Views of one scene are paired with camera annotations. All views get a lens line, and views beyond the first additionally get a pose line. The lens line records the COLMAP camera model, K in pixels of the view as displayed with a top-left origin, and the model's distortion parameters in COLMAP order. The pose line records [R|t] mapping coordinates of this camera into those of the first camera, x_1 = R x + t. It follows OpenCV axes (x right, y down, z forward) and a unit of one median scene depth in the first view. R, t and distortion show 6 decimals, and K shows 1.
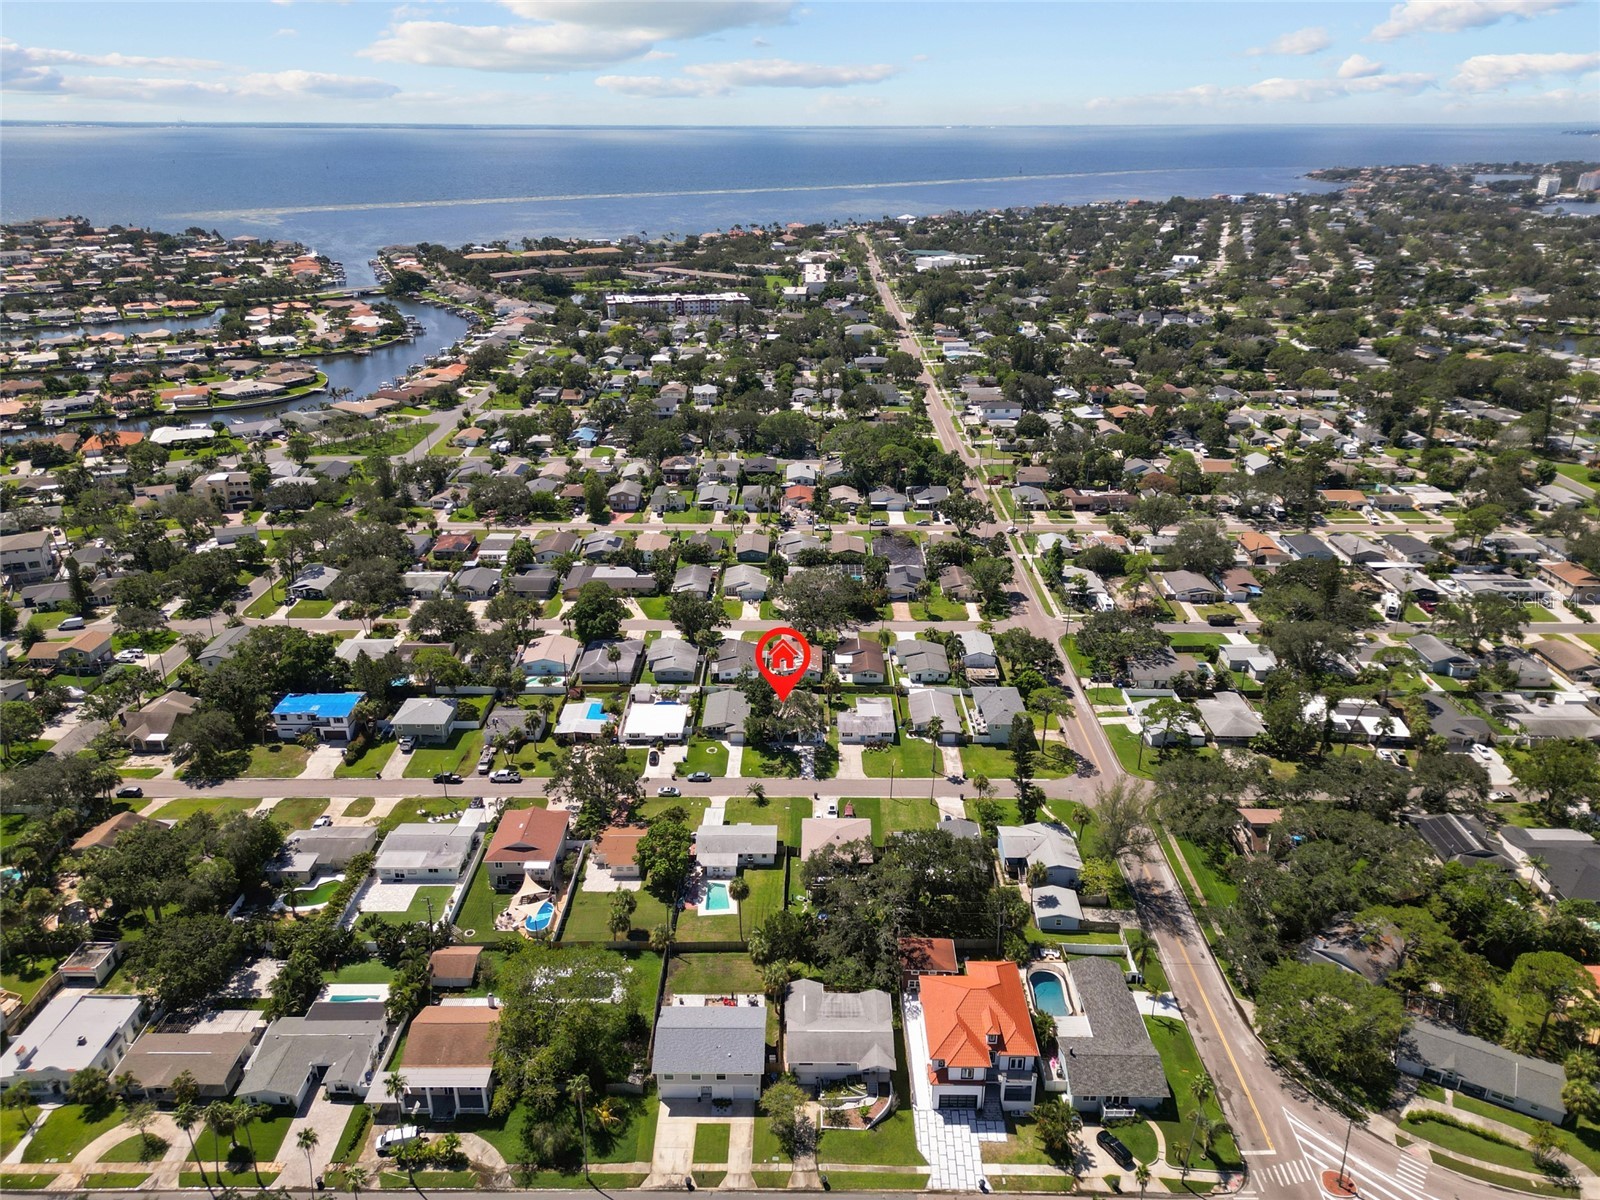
lens RADIAL K [[1117.1, 0, 796.8], [0, 1117.1, 604.2], [0, 0, 1]] dist [0.076698, -0.082118]
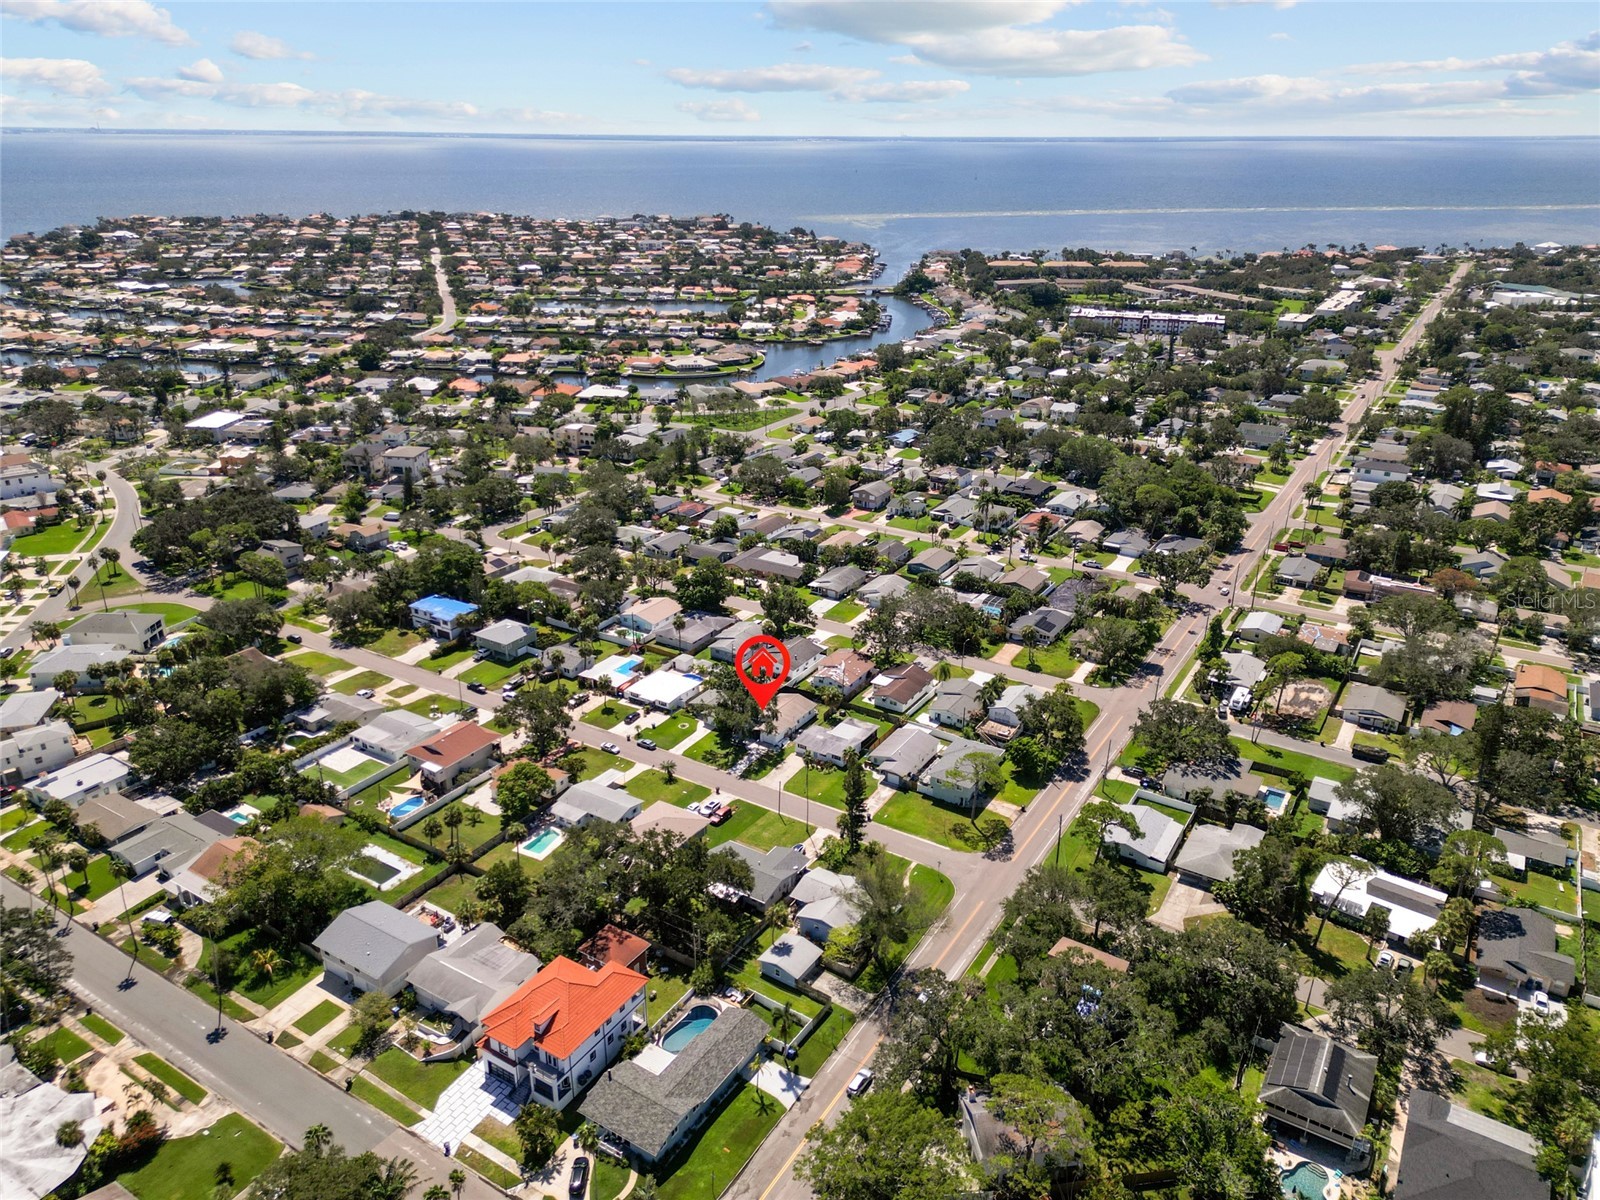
lens RADIAL K [[1115.6, 0, 800.0], [0, 1115.6, 600.0], [0, 0, 1]] dist [0.084760, -0.088383]
pose [[0.852727, 0.203483, -0.481094, 0.359374], [-0.209579, 0.976901, 0.041717, -0.037032], [0.478470, 0.065254, 0.875676, 0.091874]]
